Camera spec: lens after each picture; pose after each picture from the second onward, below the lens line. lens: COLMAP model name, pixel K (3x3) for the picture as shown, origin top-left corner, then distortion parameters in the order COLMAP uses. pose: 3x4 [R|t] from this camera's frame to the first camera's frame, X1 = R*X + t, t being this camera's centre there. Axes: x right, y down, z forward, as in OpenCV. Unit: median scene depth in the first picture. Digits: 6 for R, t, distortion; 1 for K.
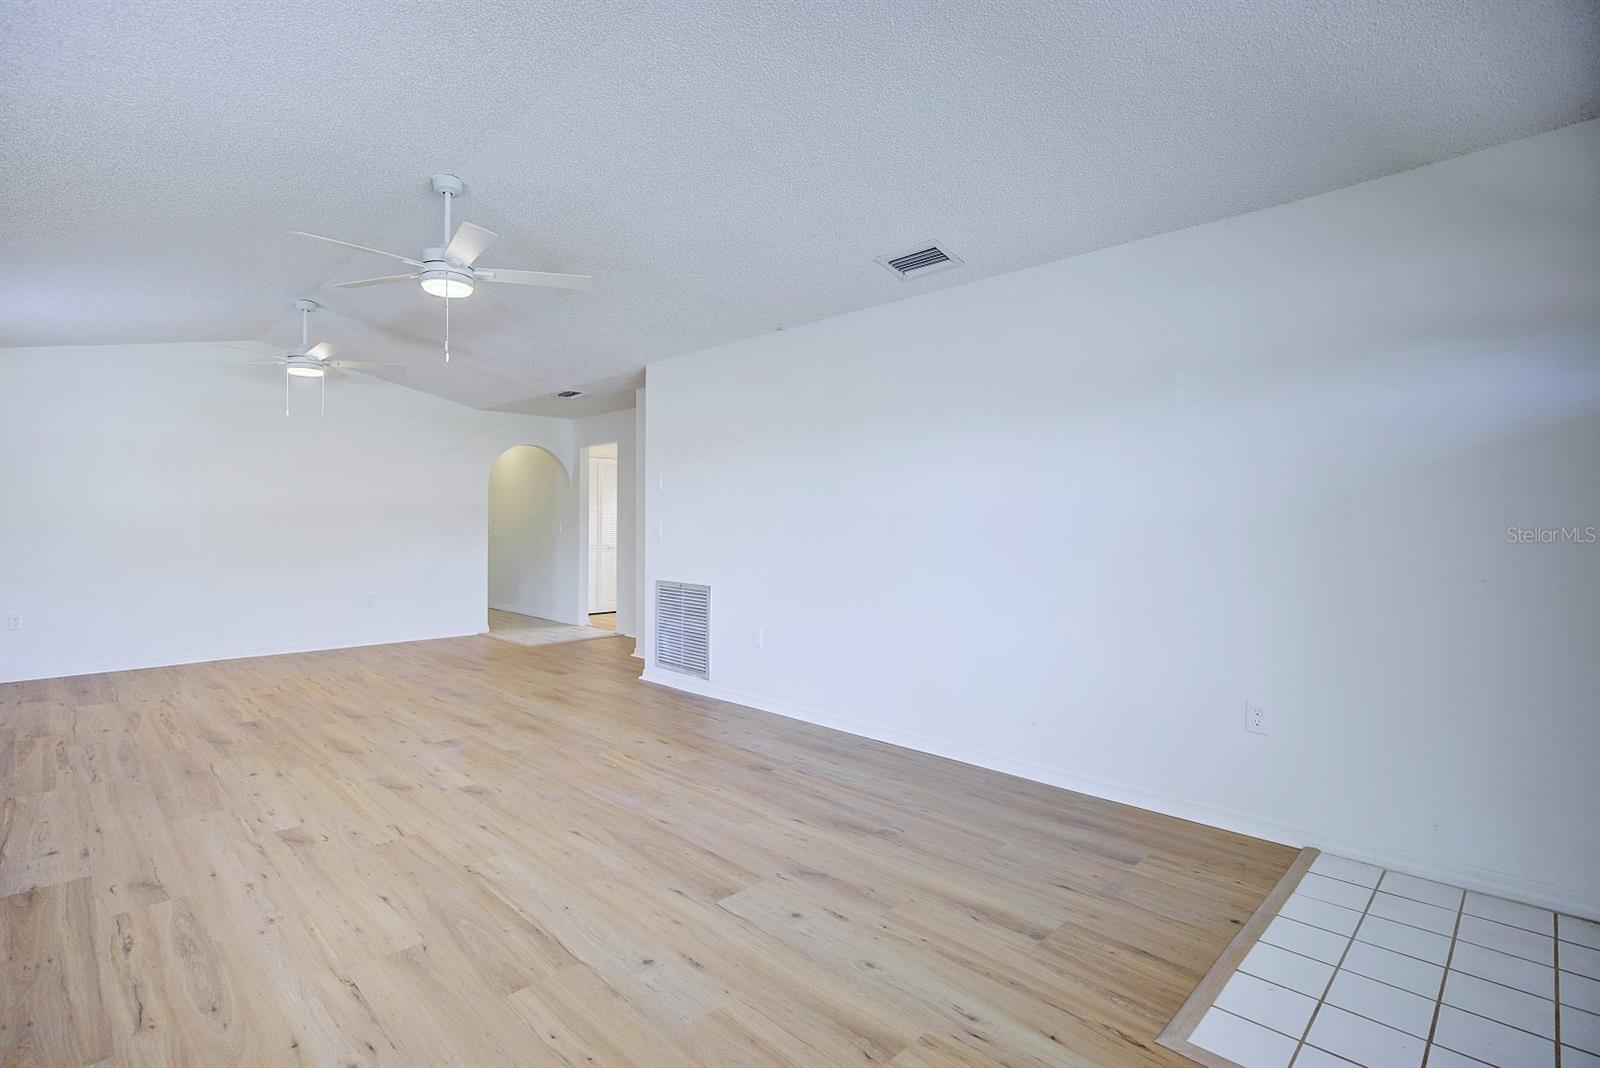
lens RADIAL K [[749.7, 0, 795.4], [0, 749.7, 526.8], [0, 0, 1]] dist [0.000284, -0.000186]
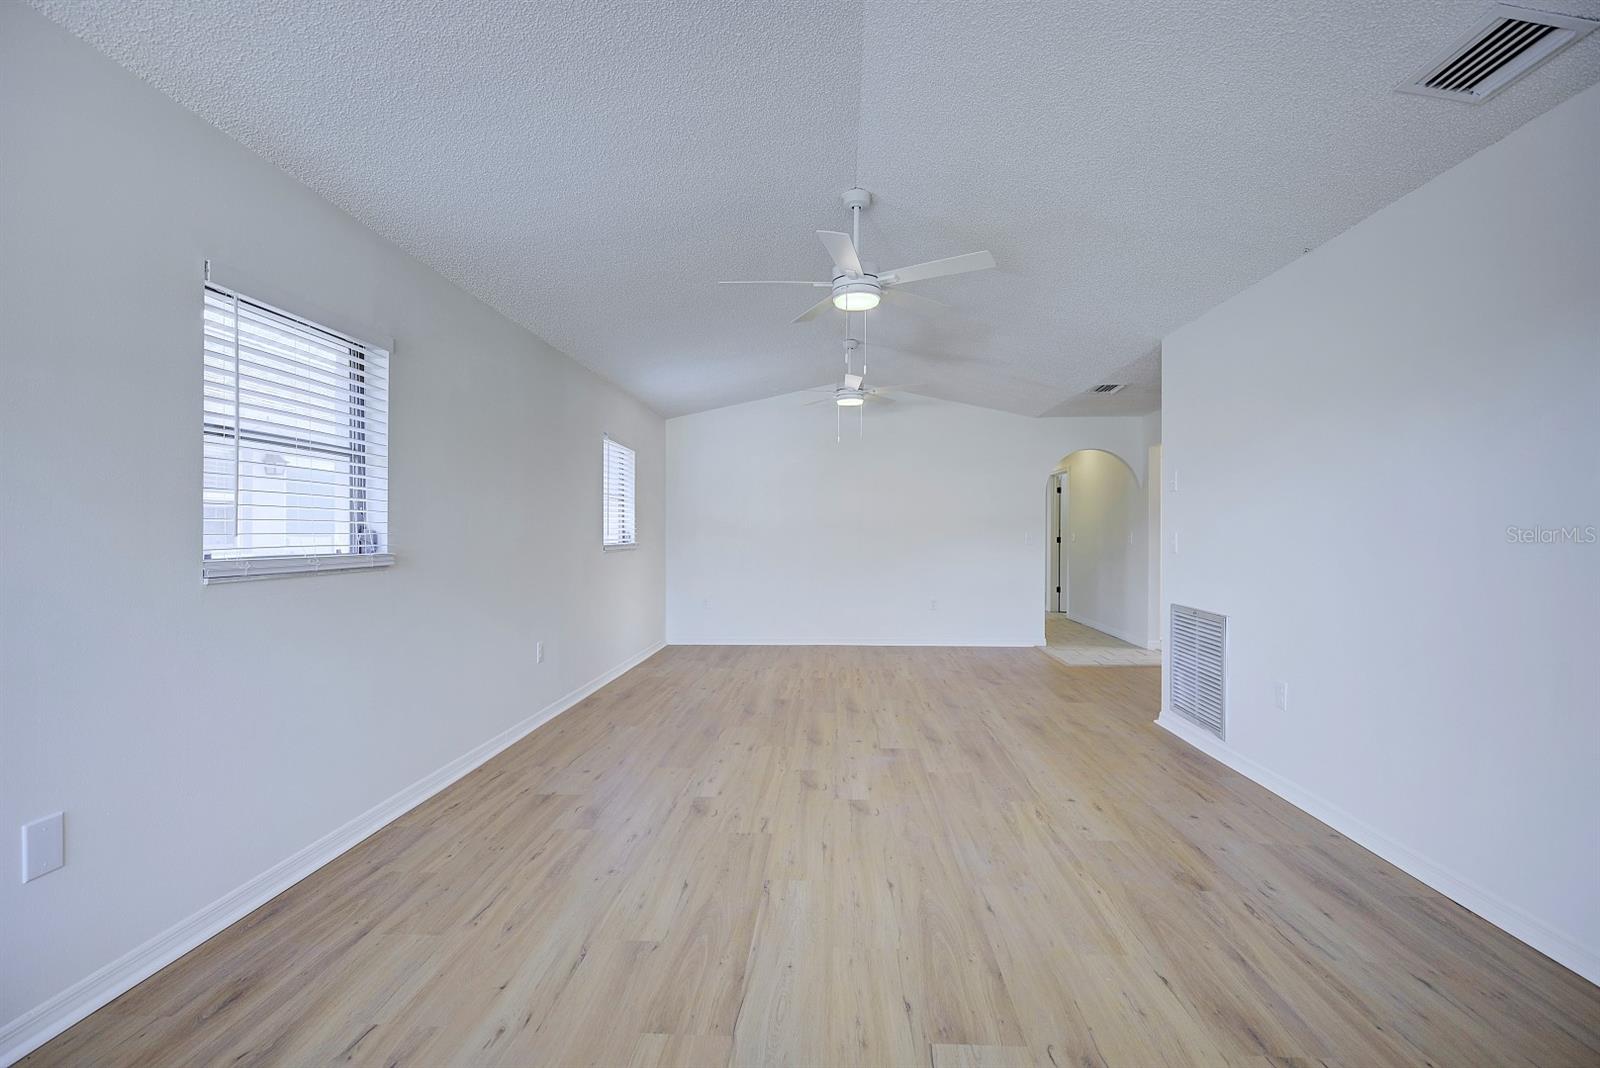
lens RADIAL K [[755.3, 0, 802.2], [0, 755.3, 531.9], [0, 0, 1]] dist [-0.001414, -0.000862]
pose [[0.676301, -0.002782, -0.736620, 0.234407], [-0.001774, 0.999984, -0.005405, -0.001558], [0.736623, 0.004962, 0.676285, 0.257588]]
